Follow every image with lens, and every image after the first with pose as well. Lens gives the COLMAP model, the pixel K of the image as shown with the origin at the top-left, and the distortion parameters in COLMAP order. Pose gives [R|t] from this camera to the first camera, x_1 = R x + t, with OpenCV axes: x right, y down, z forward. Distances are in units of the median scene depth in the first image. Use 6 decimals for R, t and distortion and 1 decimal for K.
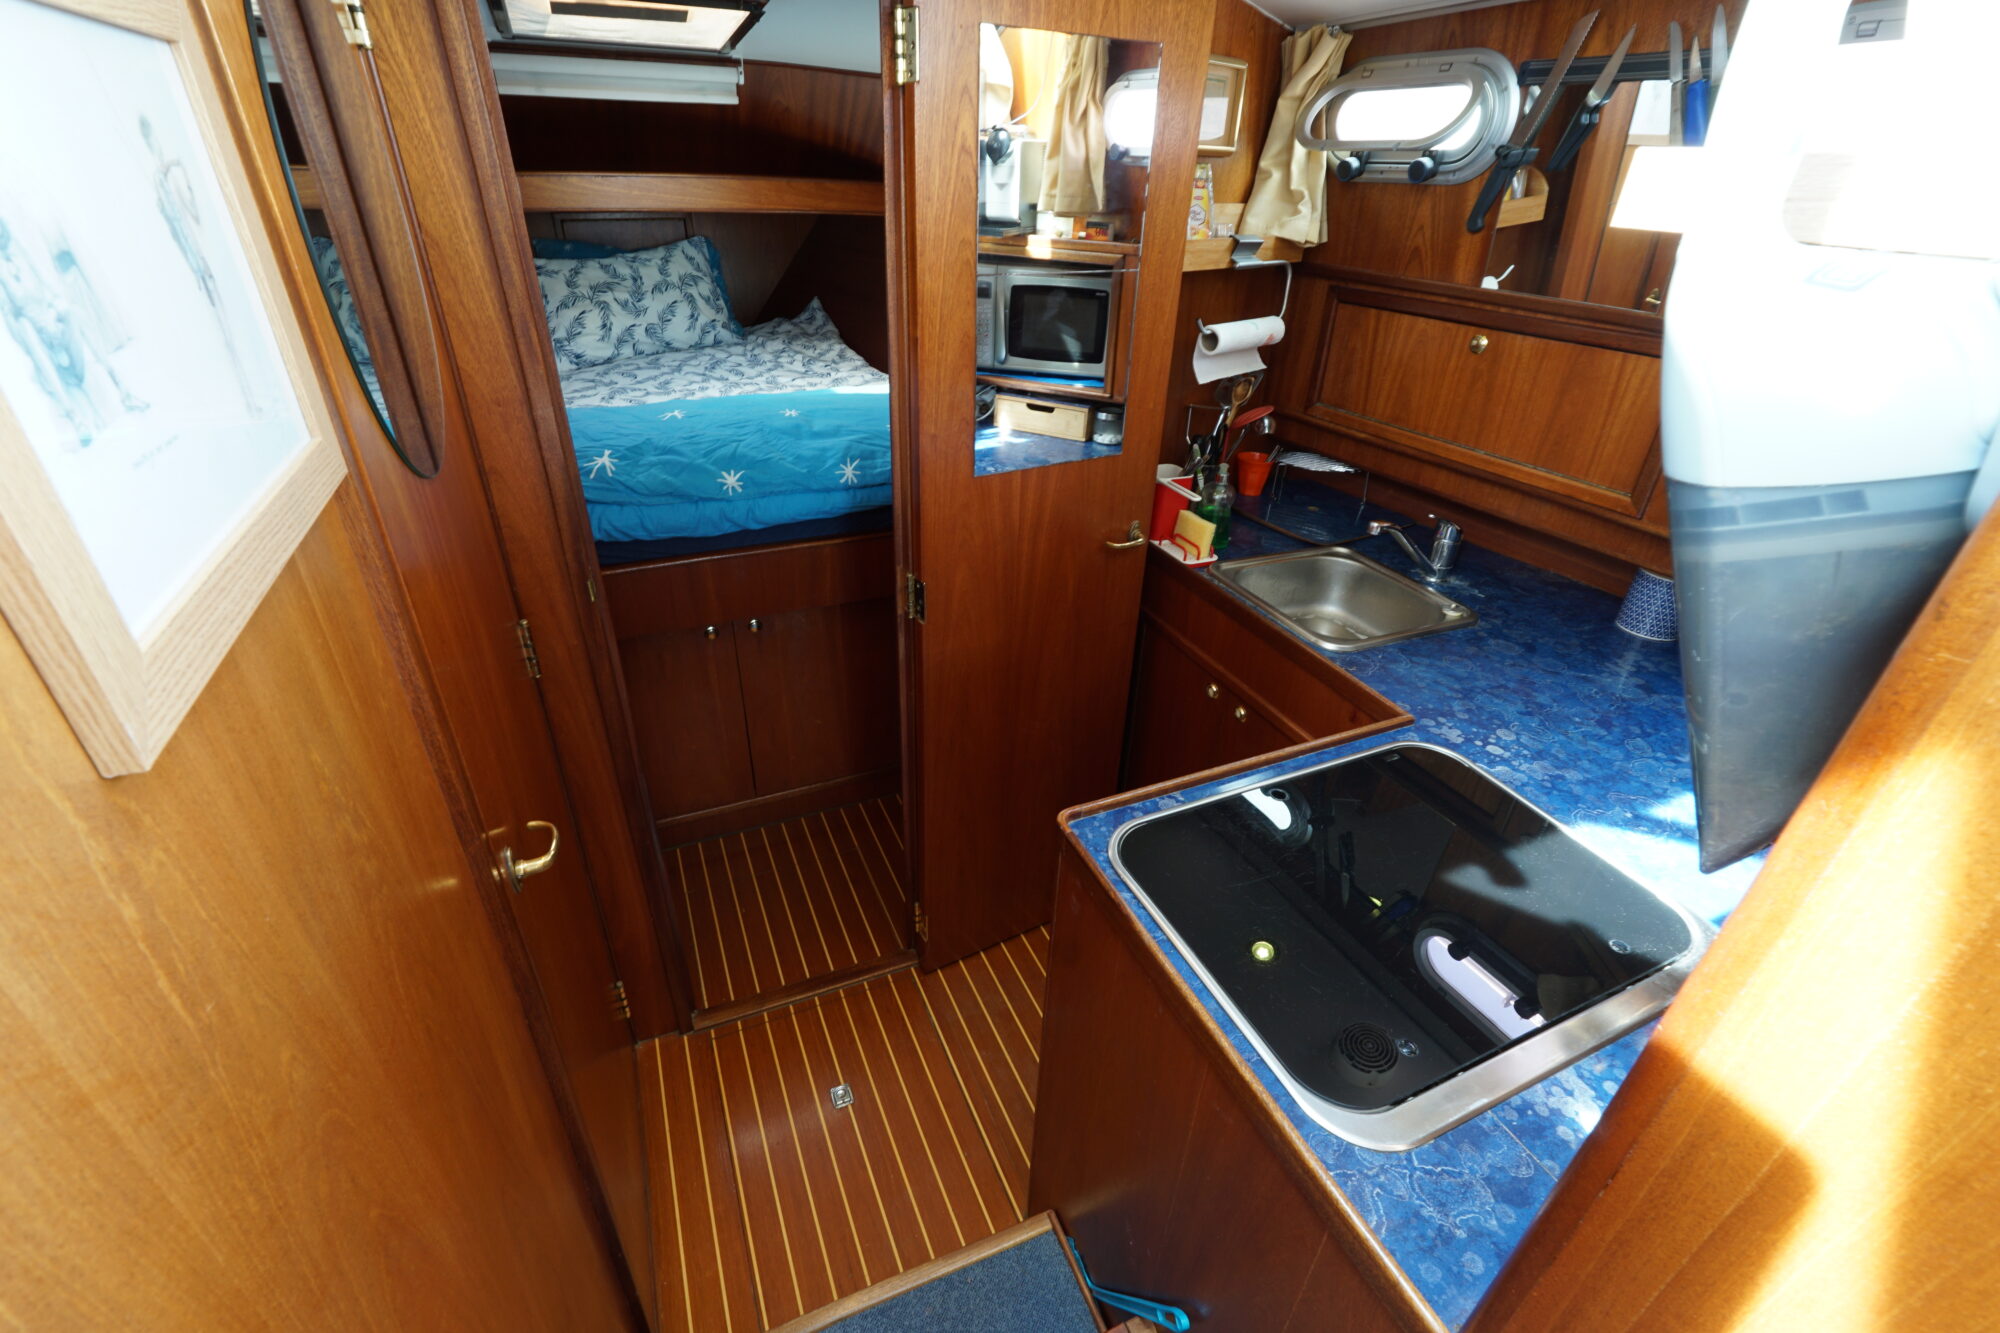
lens RADIAL K [[863.0, 0, 997.7], [0, 863.0, 667.9], [0, 0, 1]] dist [-0.017686, 0.007281]
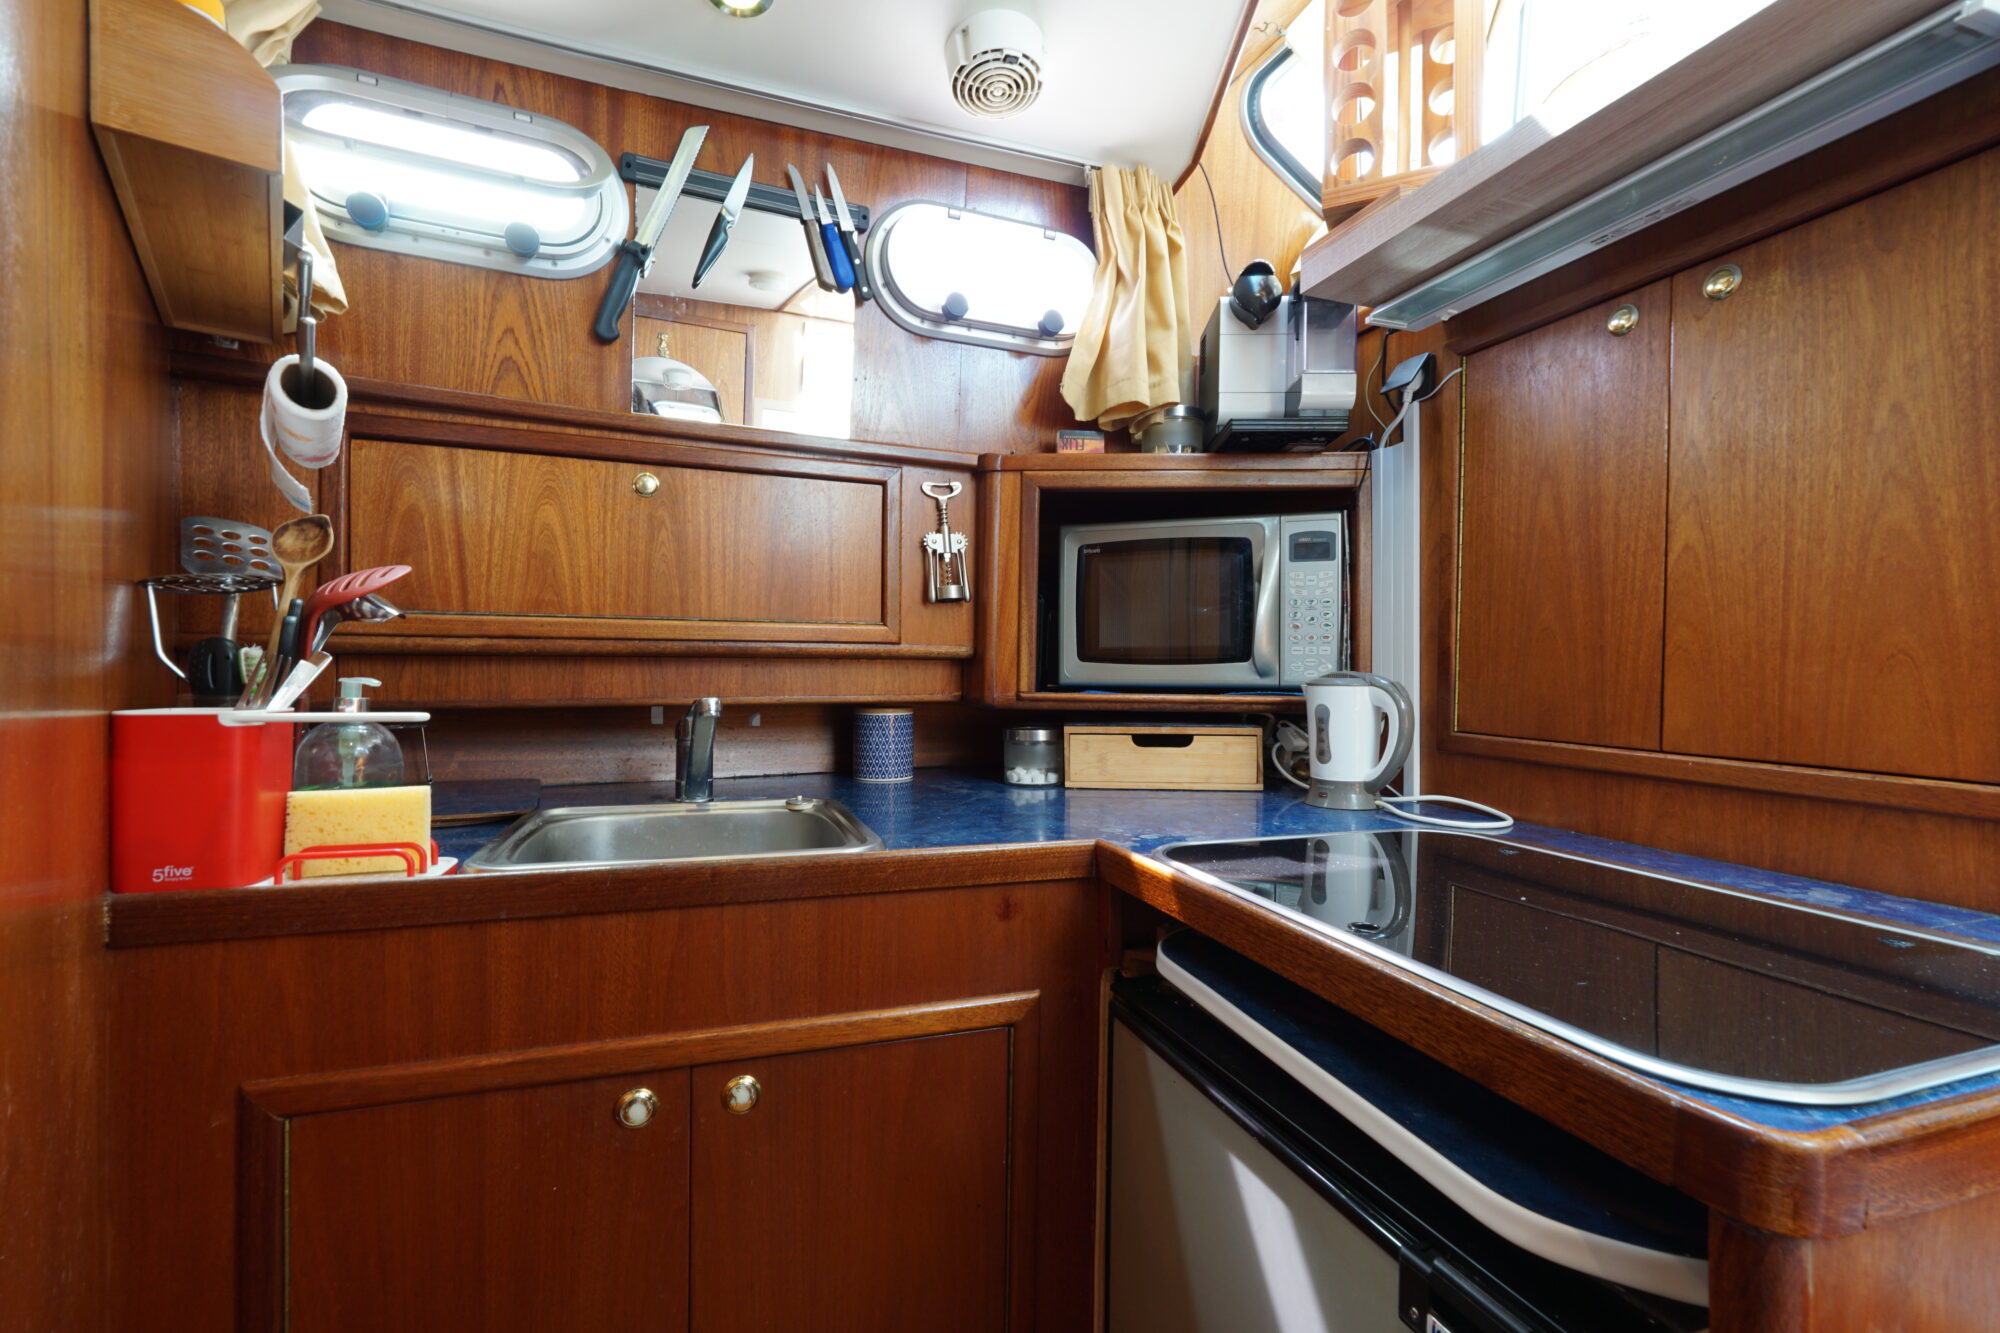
lens RADIAL K [[863.0, 0, 997.7], [0, 863.0, 667.9], [0, 0, 1]] dist [-0.017686, 0.007281]
pose [[0.090915, -0.033621, 0.995291, -0.158271], [0.495190, 0.868640, -0.015890, -0.069013], [-0.864015, 0.494302, 0.095621, 0.697861]]
